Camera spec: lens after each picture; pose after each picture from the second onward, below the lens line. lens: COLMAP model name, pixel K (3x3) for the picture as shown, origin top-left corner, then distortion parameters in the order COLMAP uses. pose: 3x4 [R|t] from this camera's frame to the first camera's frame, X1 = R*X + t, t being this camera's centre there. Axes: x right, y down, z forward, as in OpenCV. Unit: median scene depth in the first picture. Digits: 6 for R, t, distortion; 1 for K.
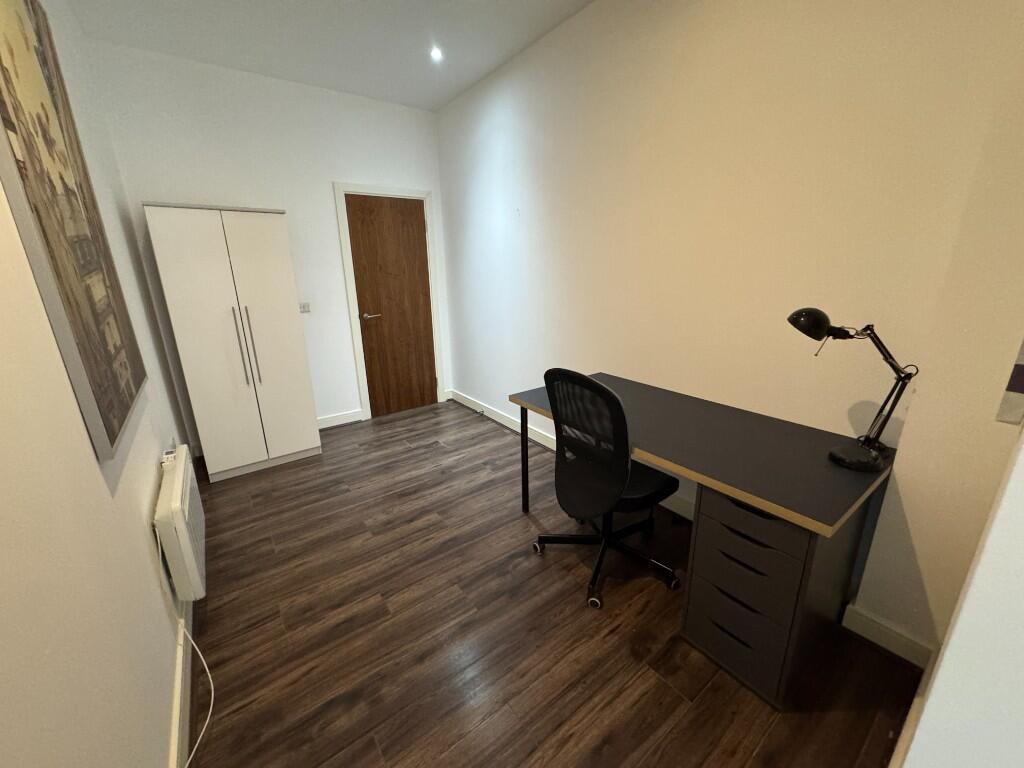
lens RADIAL K [[407.1, 0, 511.5], [0, 407.1, 382.1], [0, 0, 1]] dist [-0.000628, 0.000151]
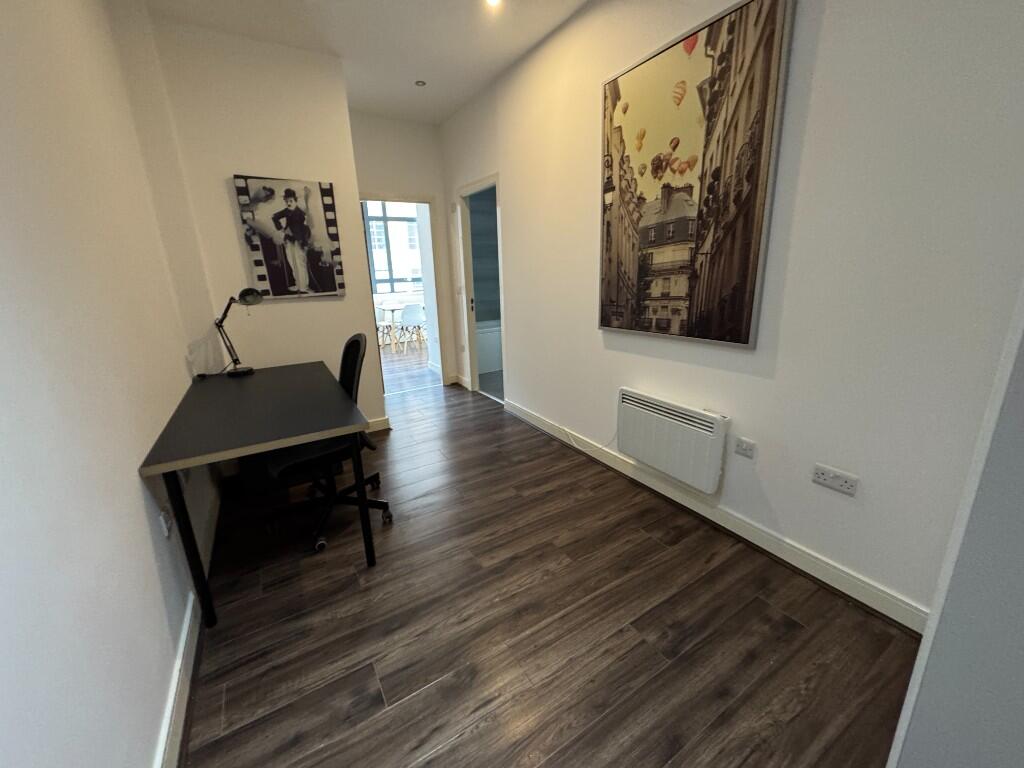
lens RADIAL K [[407.1, 0, 511.5], [0, 407.1, 382.1], [0, 0, 1]] dist [-0.000628, 0.000151]
pose [[-0.994867, 0.022667, 0.098615, -0.344635], [0.071690, 0.845680, 0.528853, -0.409088], [-0.071409, 0.533208, -0.842965, 1.561395]]
